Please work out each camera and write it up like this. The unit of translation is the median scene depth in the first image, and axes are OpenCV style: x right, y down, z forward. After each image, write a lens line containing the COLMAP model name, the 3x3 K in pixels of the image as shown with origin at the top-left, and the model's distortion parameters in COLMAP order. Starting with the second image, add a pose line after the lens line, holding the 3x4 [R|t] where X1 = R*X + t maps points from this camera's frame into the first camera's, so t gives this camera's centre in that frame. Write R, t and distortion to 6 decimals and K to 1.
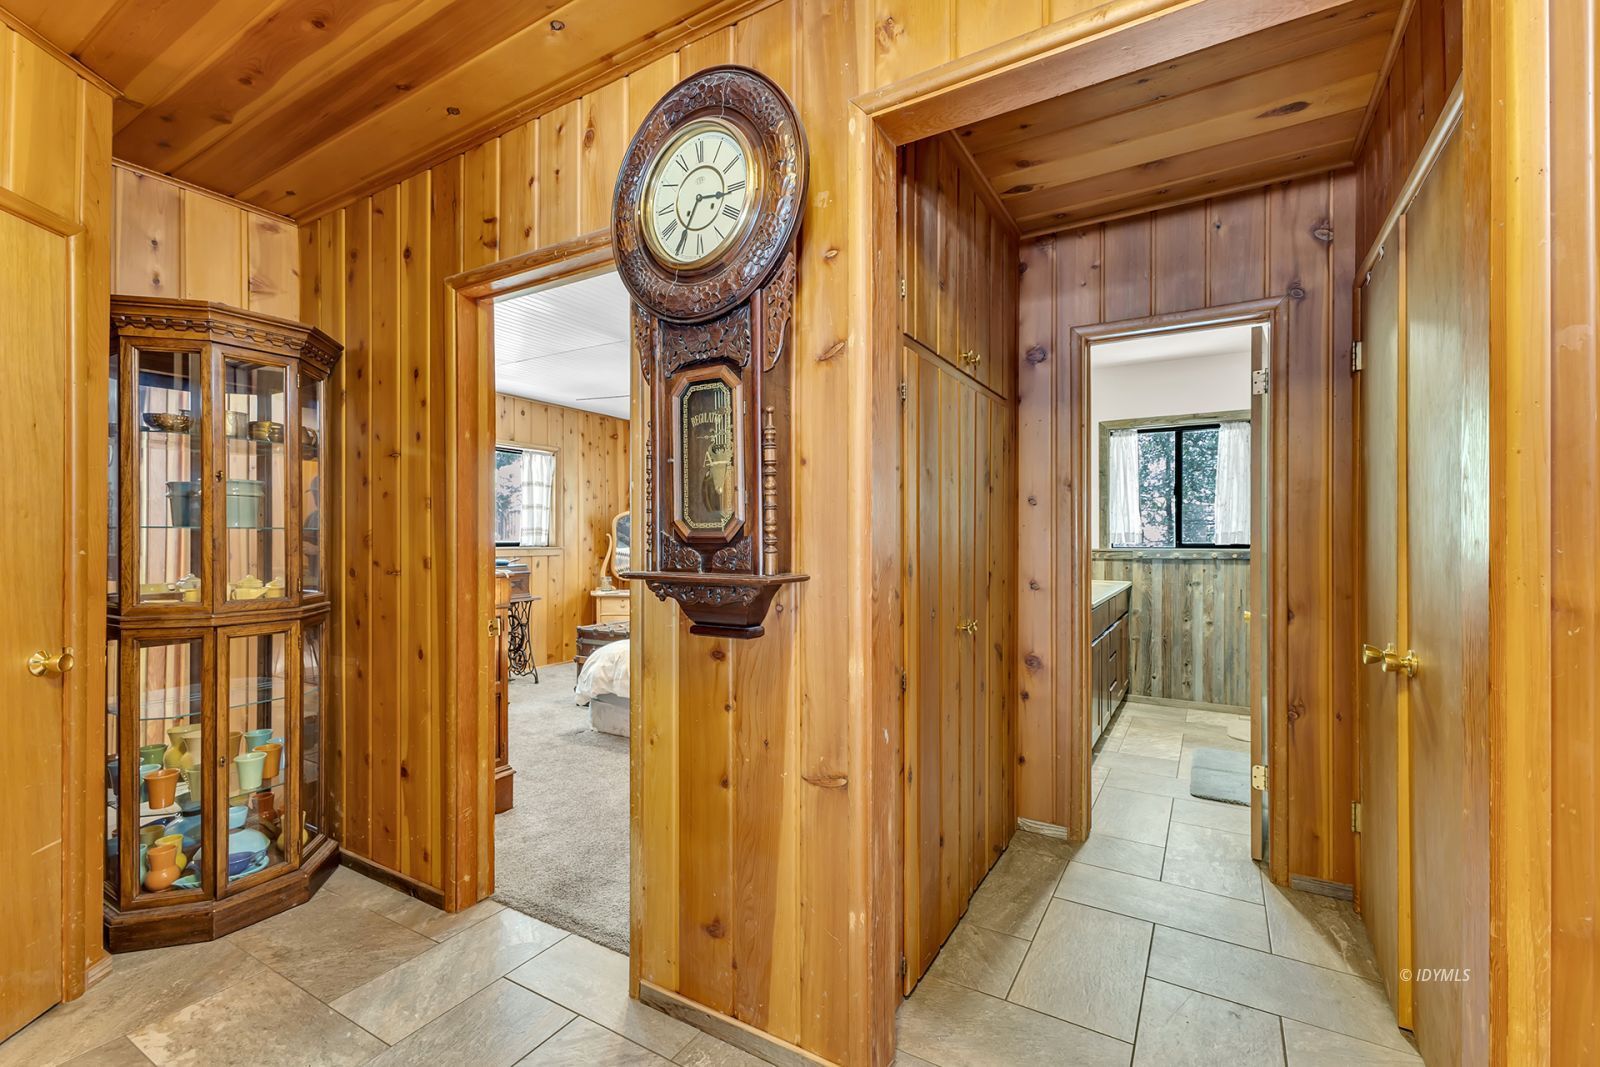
lens RADIAL K [[696.4, 0, 817.2], [0, 696.4, 541.4], [0, 0, 1]] dist [0.001328, -0.000217]
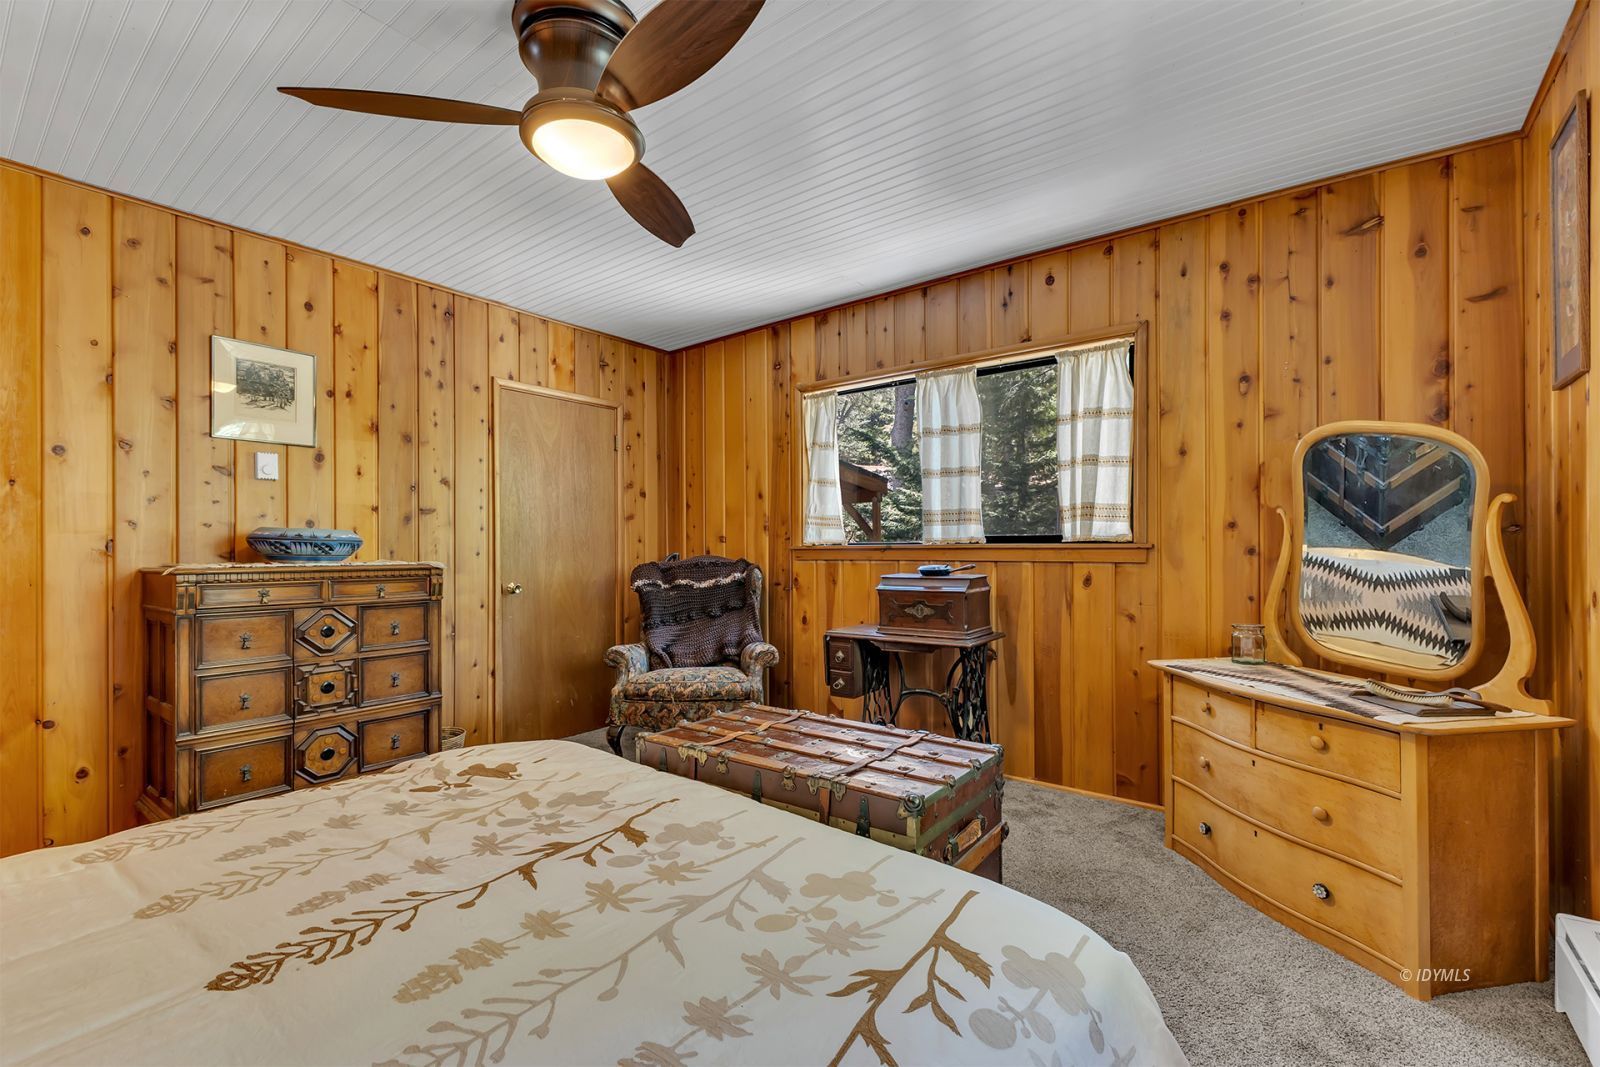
lens RADIAL K [[698.7, 0, 784.1], [0, 698.7, 553.0], [0, 0, 1]] dist [0.004175, 0.000255]
pose [[-0.142601, 0.004911, -0.989768, 0.106352], [-0.001627, 0.999985, 0.005196, 0.011857], [0.989779, 0.002351, -0.142591, 0.832656]]
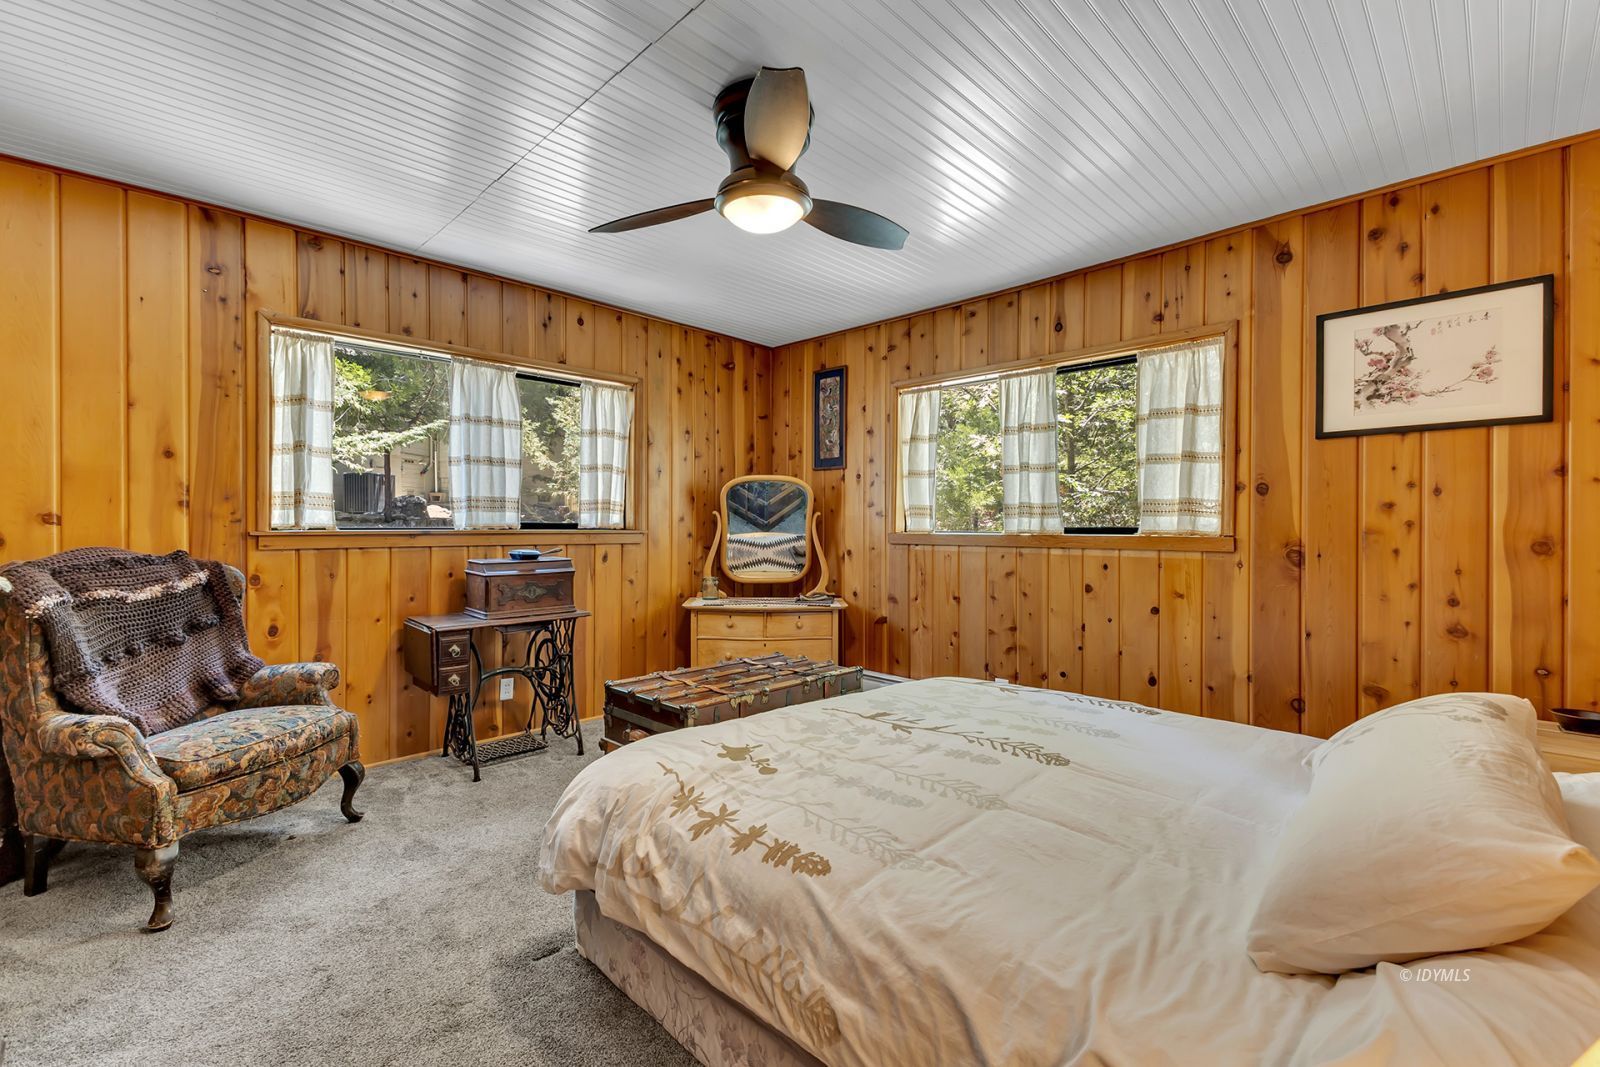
lens RADIAL K [[710.4, 0, 822.5], [0, 710.4, 530.9], [0, 0, 1]] dist [0.003505, 0.000241]
pose [[0.971622, 0.005858, -0.236465, -0.046466], [-0.005369, 0.999982, 0.002713, 0.005591], [0.236477, -0.001367, 0.971636, 0.392085]]
